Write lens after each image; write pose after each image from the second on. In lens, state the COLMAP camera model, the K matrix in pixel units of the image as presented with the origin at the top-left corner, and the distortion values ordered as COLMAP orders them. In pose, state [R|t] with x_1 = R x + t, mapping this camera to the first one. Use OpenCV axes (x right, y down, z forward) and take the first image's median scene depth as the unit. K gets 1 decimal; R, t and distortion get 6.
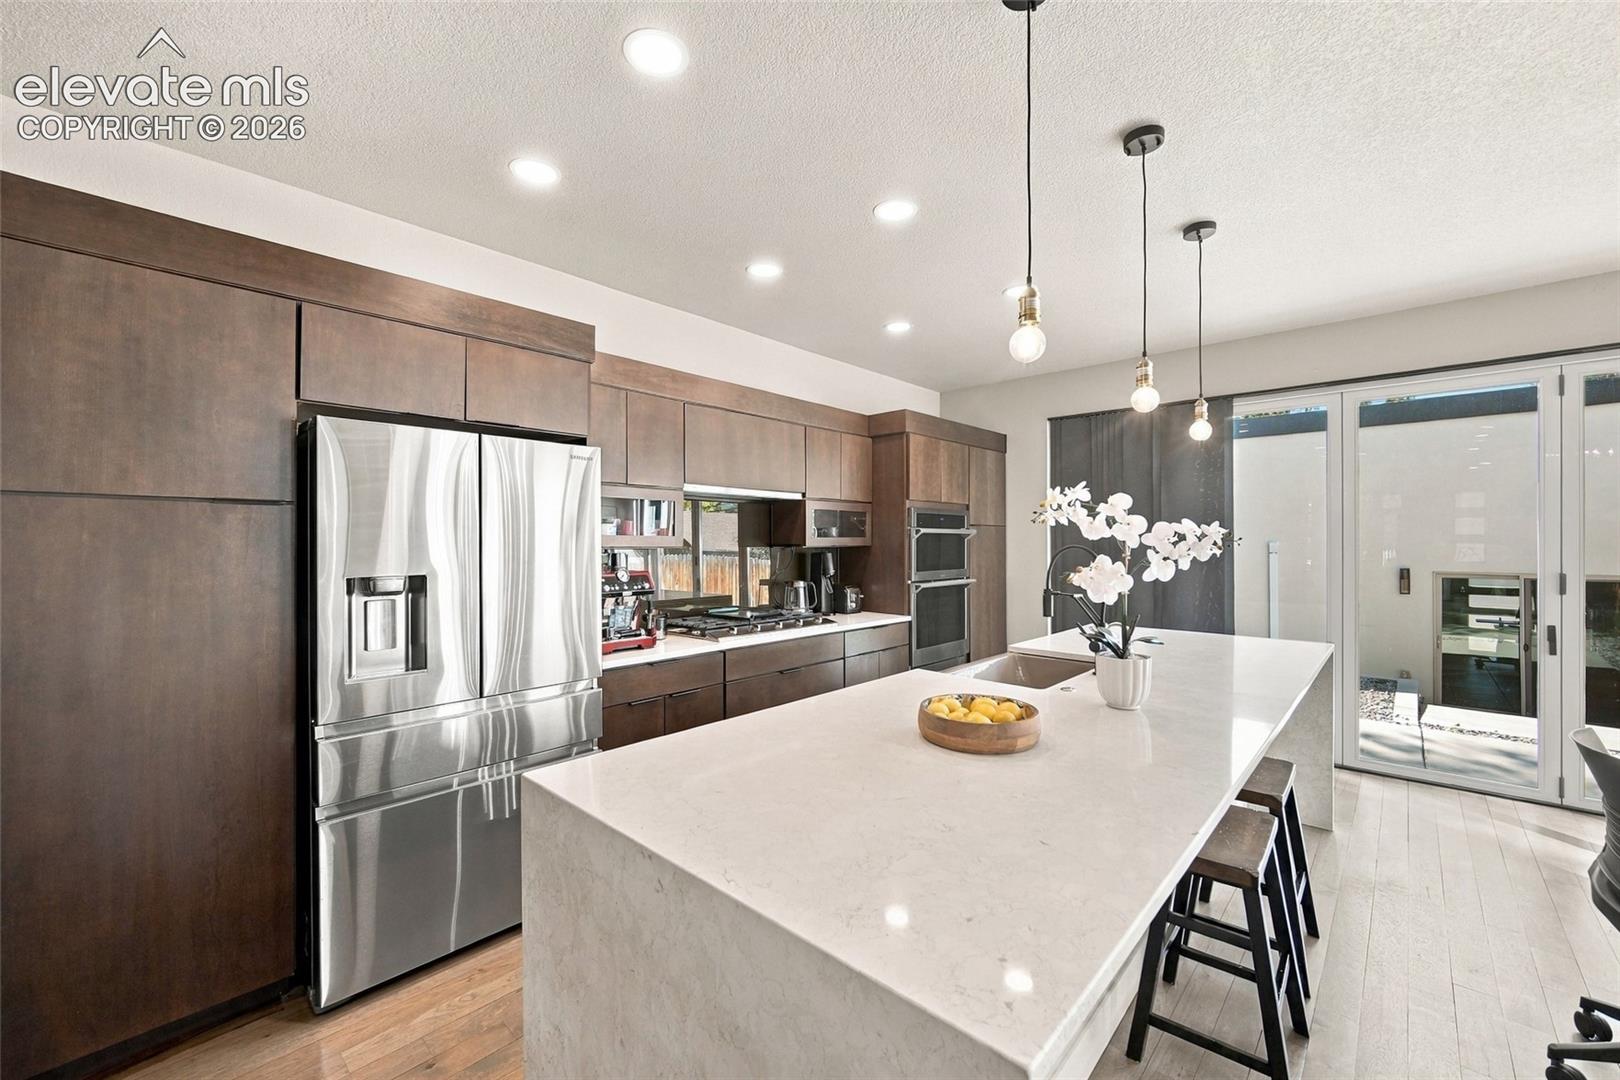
lens RADIAL K [[634.4, 0, 842.9], [0, 634.4, 541.4], [0, 0, 1]] dist [0.002617, 0.000059]
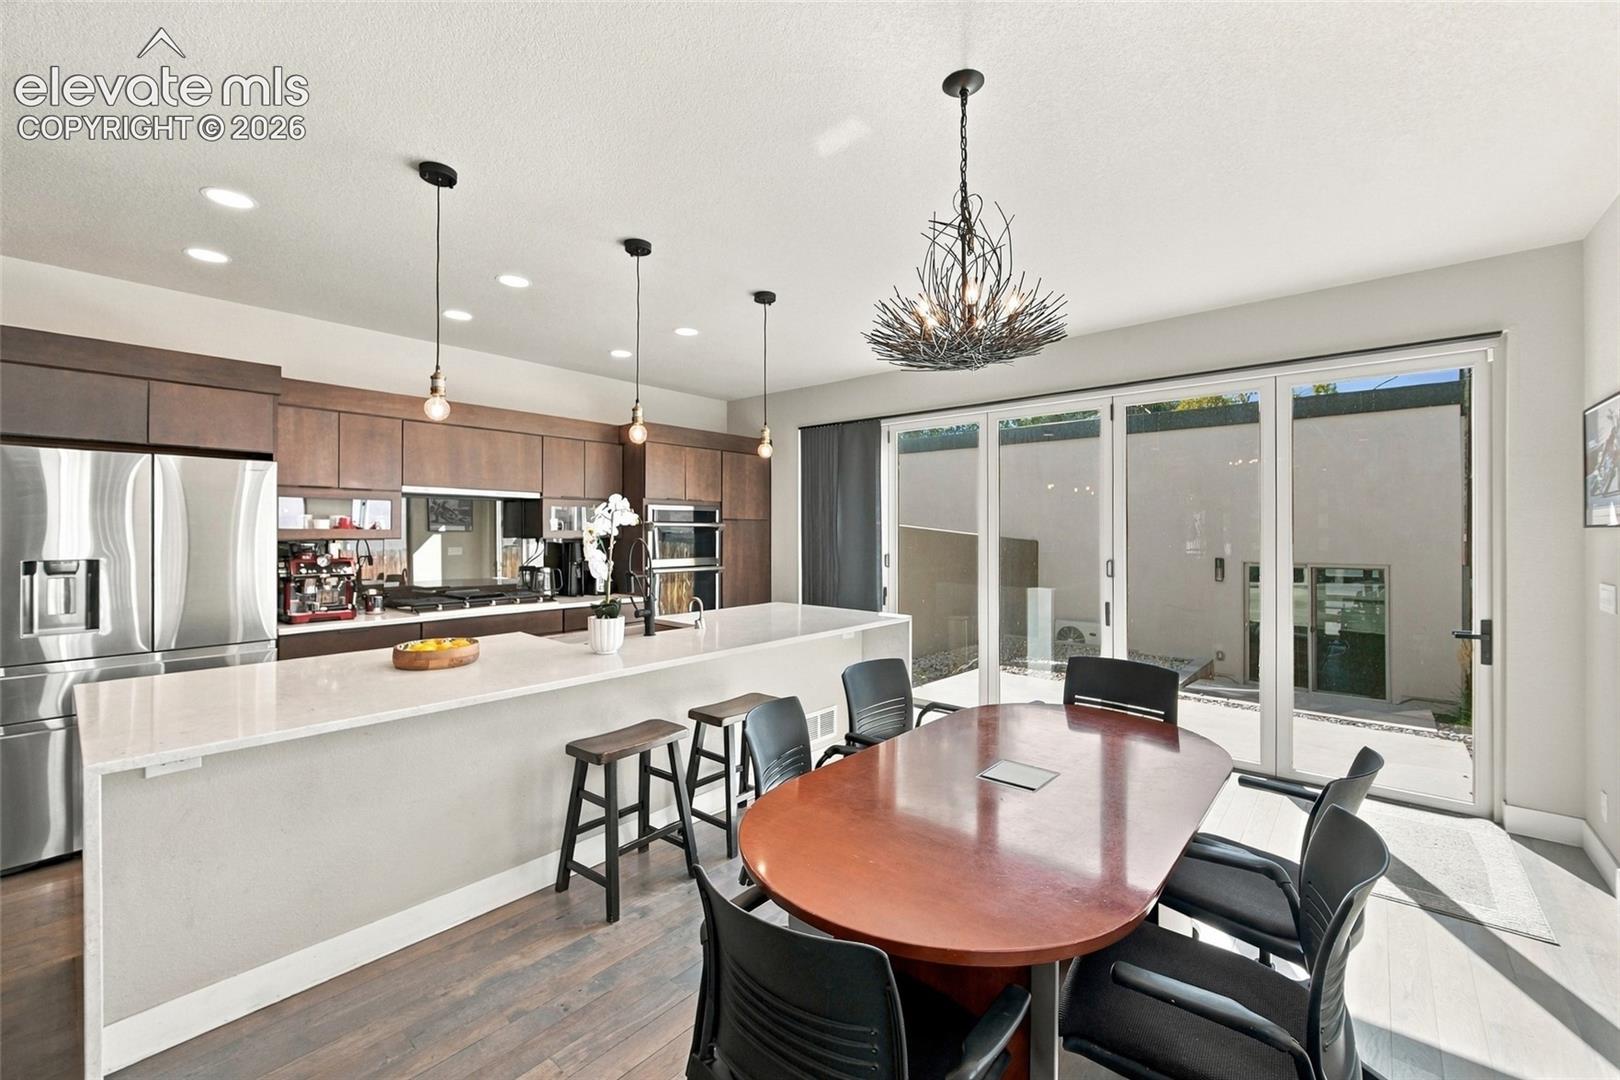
lens RADIAL K [[634.4, 0, 810.1], [0, 634.4, 529.1], [0, 0, 1]] dist [0.002617, 0.000059]
pose [[0.999625, 0.002862, 0.027237, 0.492035], [-0.002779, 0.999991, -0.003059, -0.007491], [-0.027246, 0.002982, 0.999624, -0.238234]]
